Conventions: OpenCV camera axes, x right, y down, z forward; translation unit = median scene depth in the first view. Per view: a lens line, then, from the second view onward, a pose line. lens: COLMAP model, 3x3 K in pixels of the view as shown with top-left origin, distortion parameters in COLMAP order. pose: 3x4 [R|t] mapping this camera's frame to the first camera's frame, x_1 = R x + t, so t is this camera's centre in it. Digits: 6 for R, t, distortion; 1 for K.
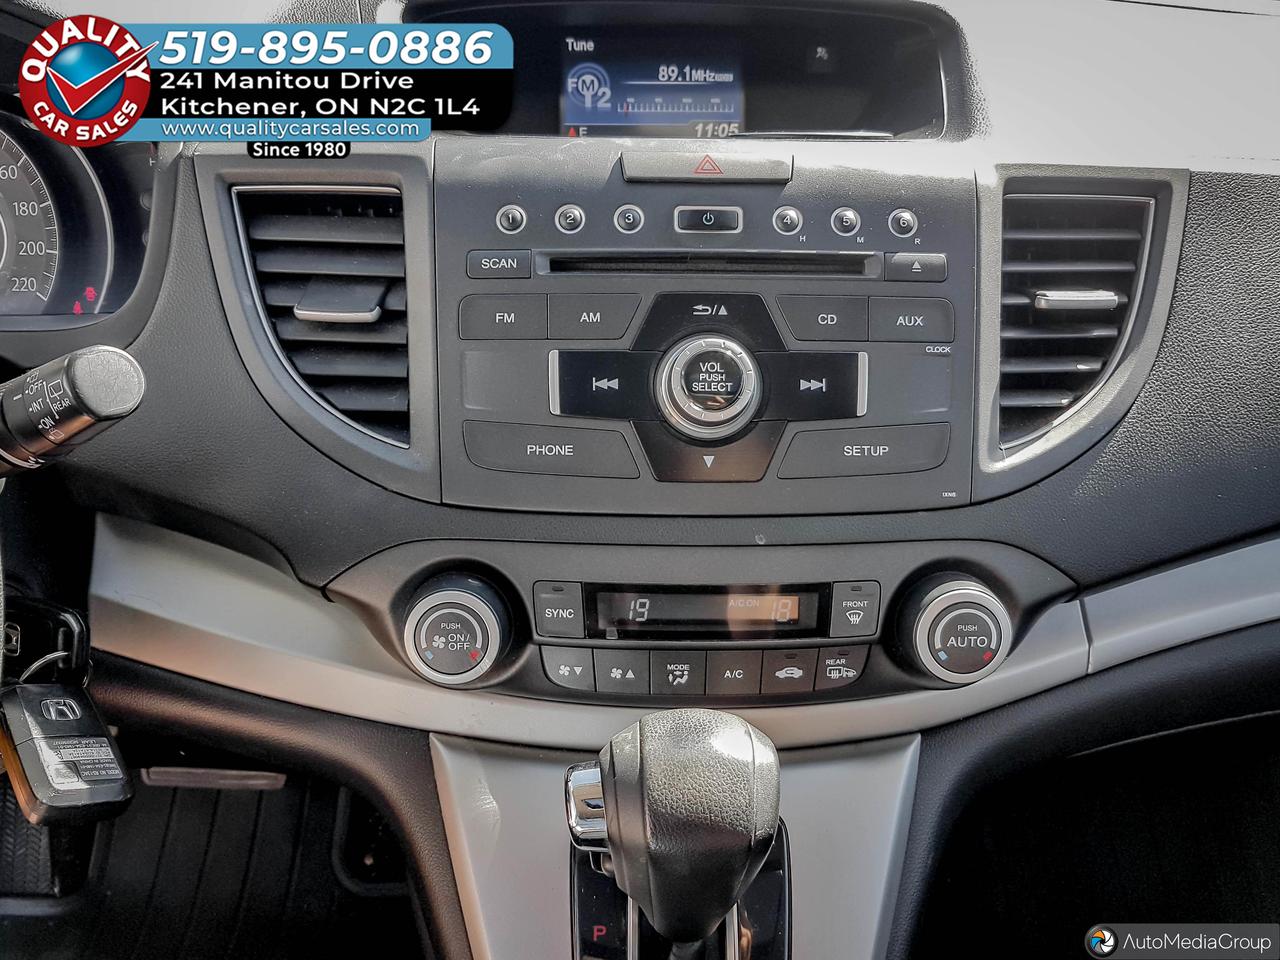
lens RADIAL K [[1187.2, 0, 640.0], [0, 1187.2, 480.0], [0, 0, 1]] dist [-0.040455, -0.016805]
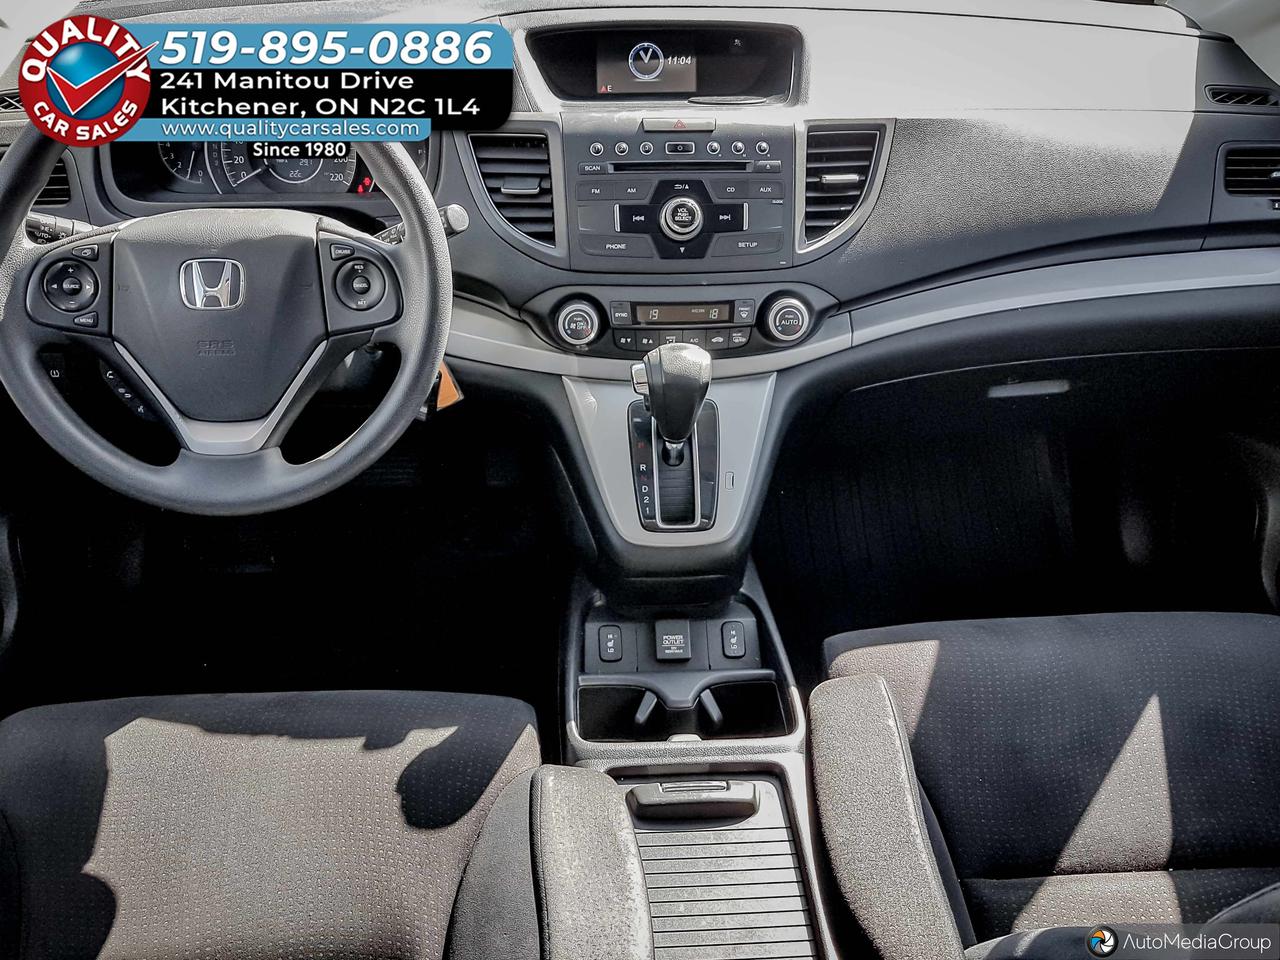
lens RADIAL K [[1492.3, 0, 640.0], [0, 1492.3, 480.0], [0, 0, 1]] dist [0.024663, 0.025617]
pose [[0.998881, -0.023508, 0.041029, -0.159970], [0.021187, 0.998199, 0.056120, 0.273036], [-0.042274, -0.055188, 0.997581, -2.008573]]
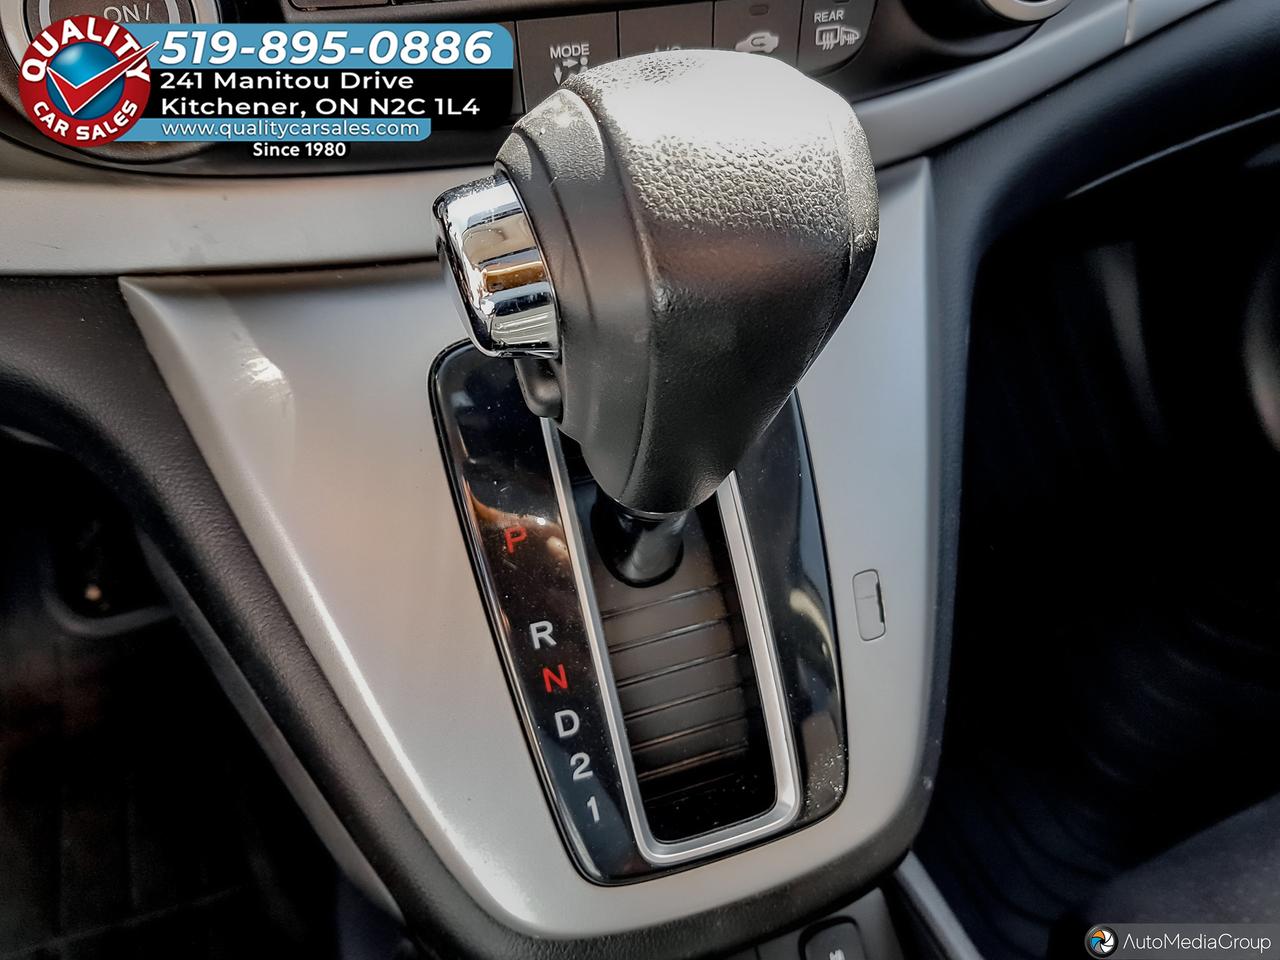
lens RADIAL K [[1118.9, 0, 643.4], [0, 1118.9, 503.6], [0, 0, 1]] dist [0.008337, 0.004888]
pose [[0.949696, -0.202856, 0.238592, -0.100195], [0.130277, 0.948711, 0.288055, 0.210767], [-0.284789, -0.242481, 0.927415, 0.460853]]
